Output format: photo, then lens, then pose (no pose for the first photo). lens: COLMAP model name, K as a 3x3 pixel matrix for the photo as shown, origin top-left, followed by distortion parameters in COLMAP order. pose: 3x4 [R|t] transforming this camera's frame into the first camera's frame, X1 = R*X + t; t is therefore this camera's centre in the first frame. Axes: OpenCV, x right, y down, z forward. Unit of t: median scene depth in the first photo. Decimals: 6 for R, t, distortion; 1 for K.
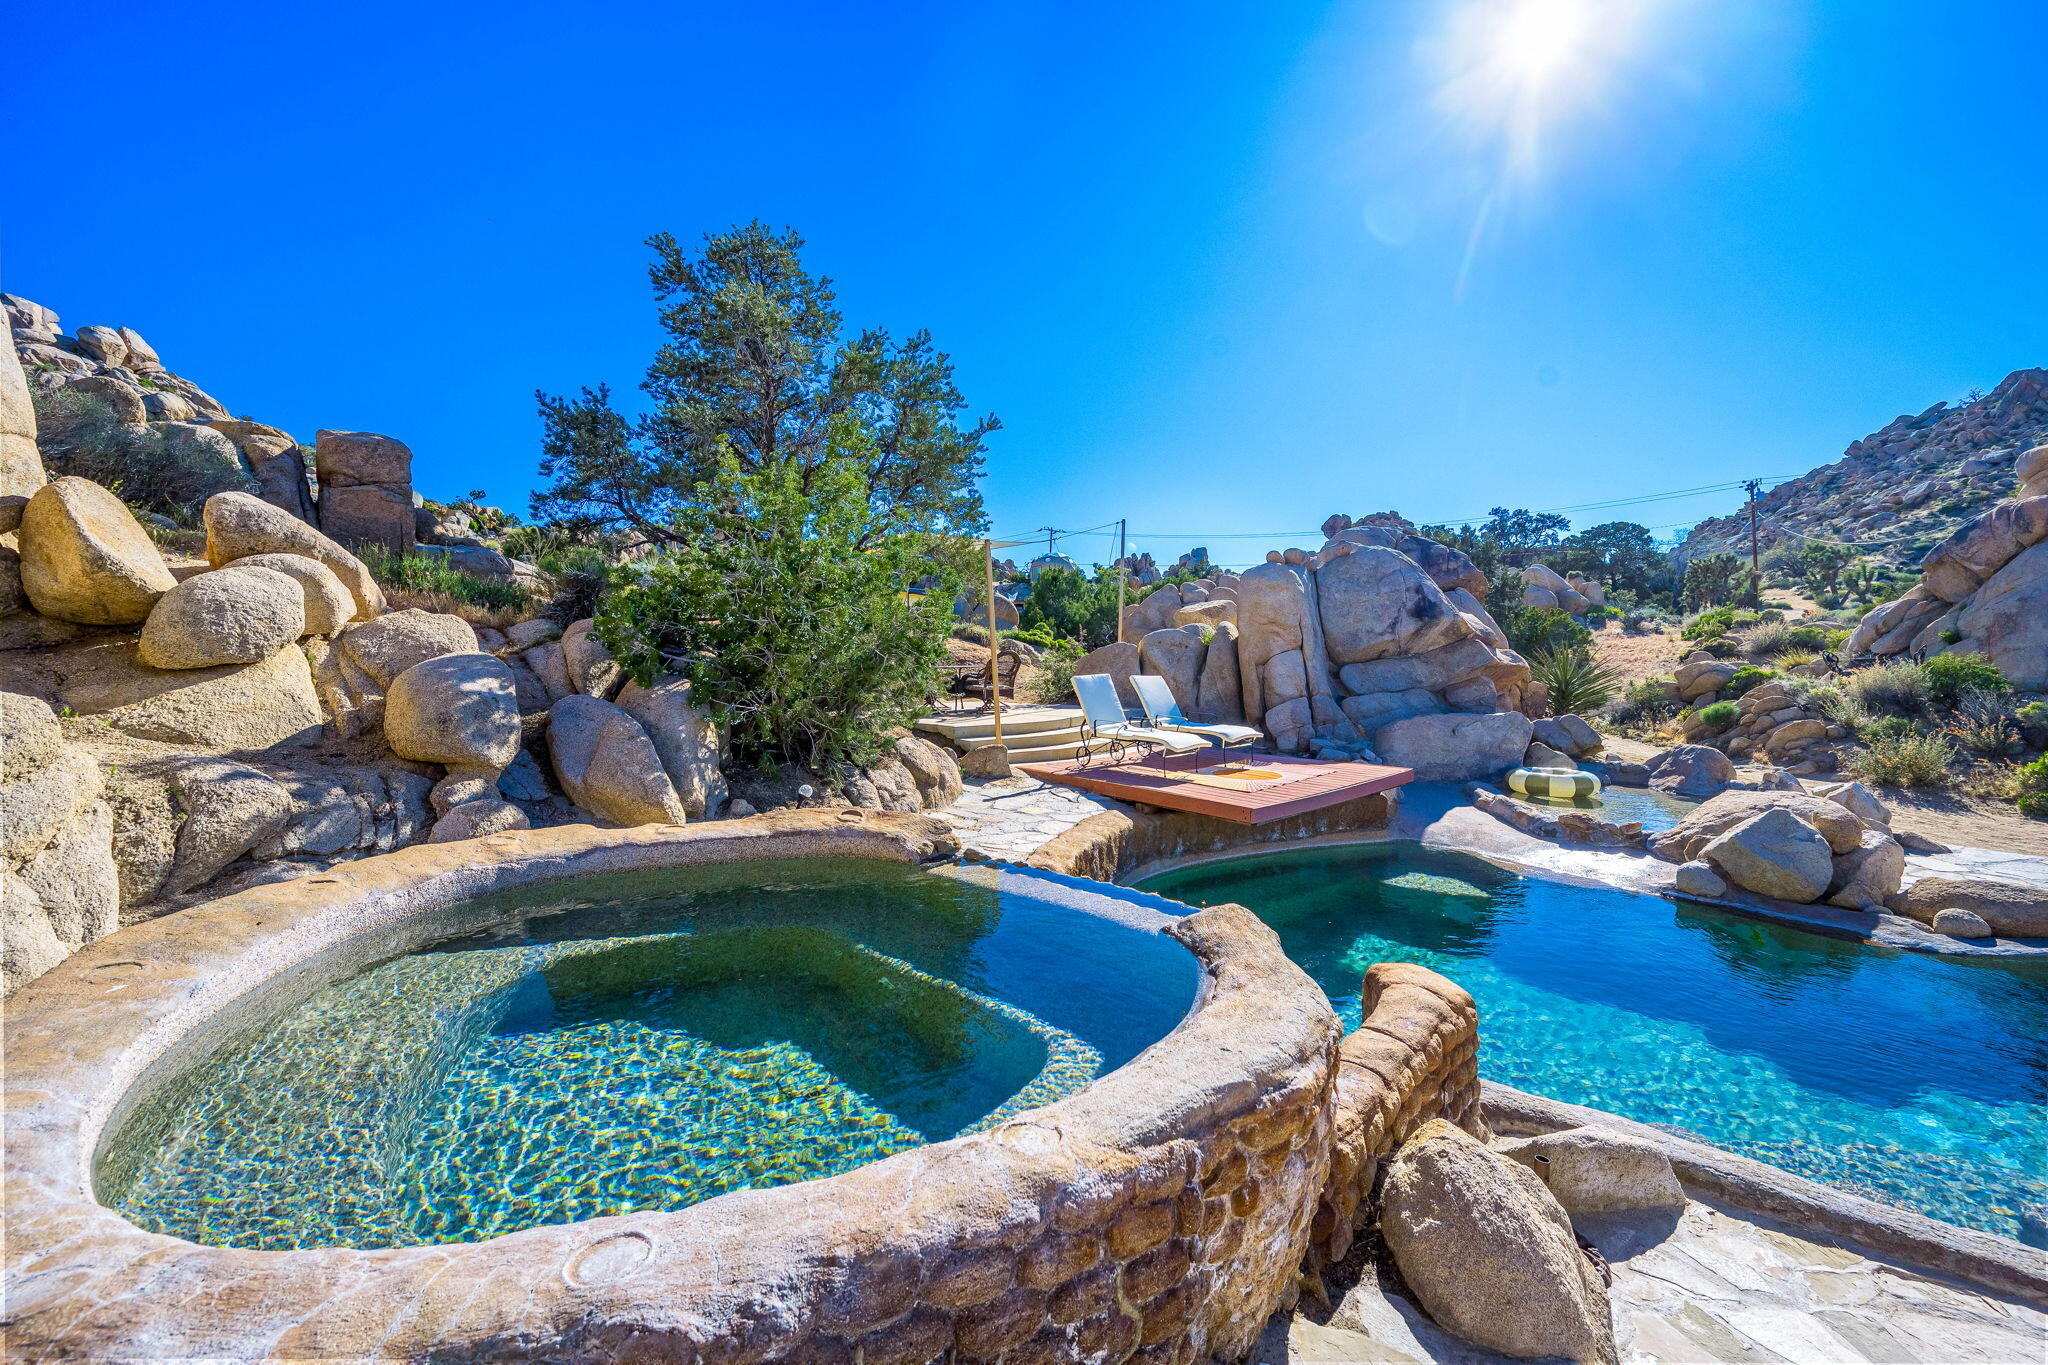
lens RADIAL K [[815.2, 0, 1032.8], [0, 815.2, 668.6], [0, 0, 1]] dist [-0.000236, 0.000199]
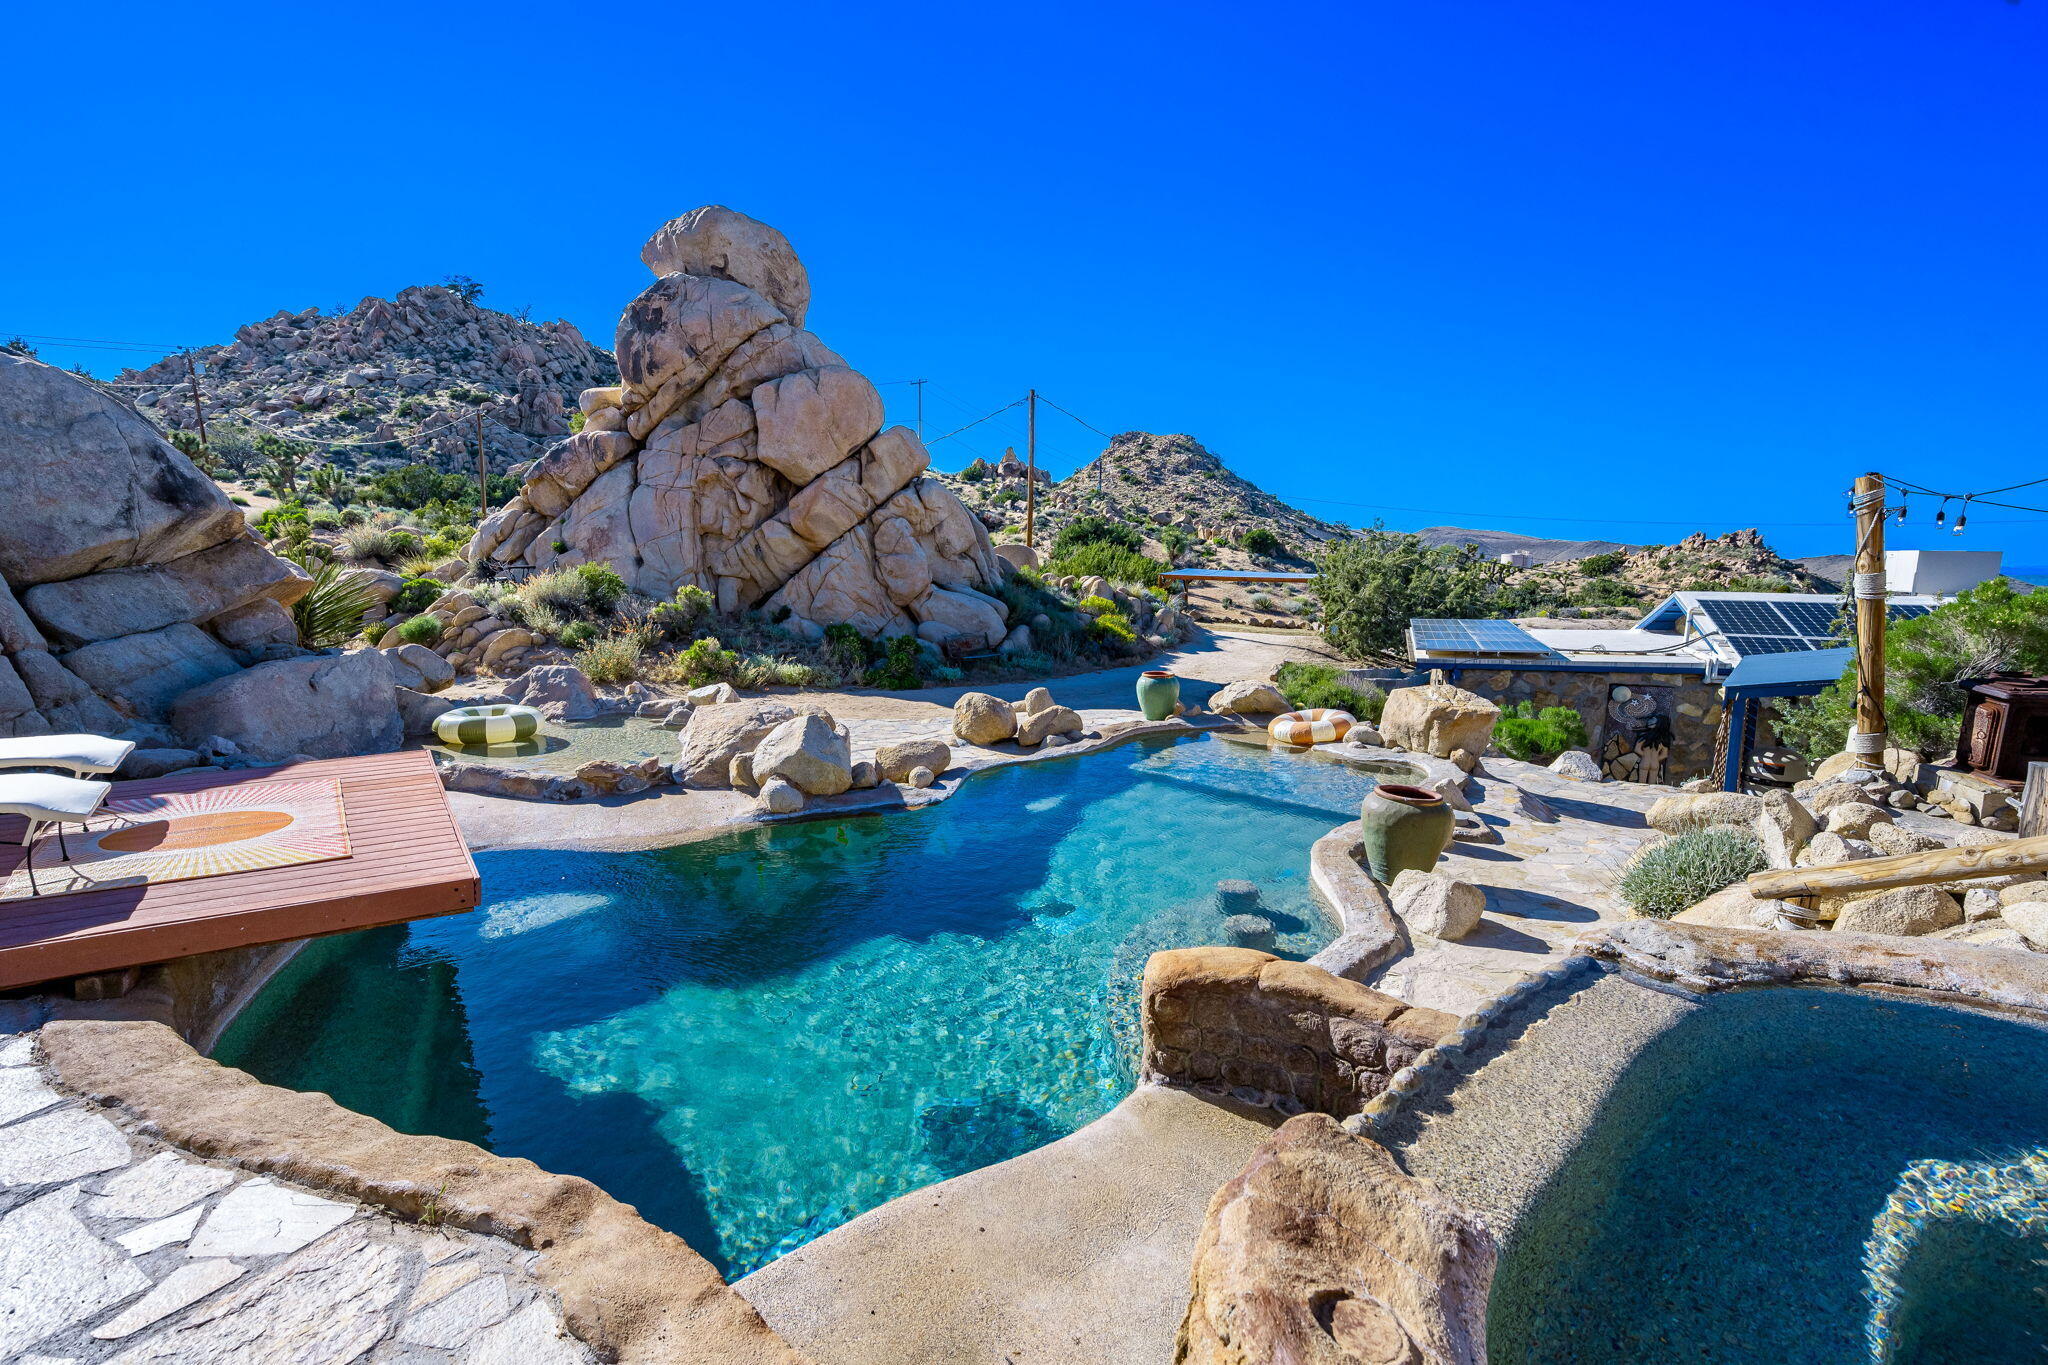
lens RADIAL K [[925.0, 0, 1024.0], [0, 925.0, 682.5], [0, 0, 1]] dist [0.000137, 0.000142]
pose [[0.105451, -0.126353, 0.986365, -0.116421], [0.007625, 0.991968, 0.126256, -0.011031], [-0.994395, -0.005793, 0.105567, 0.260683]]
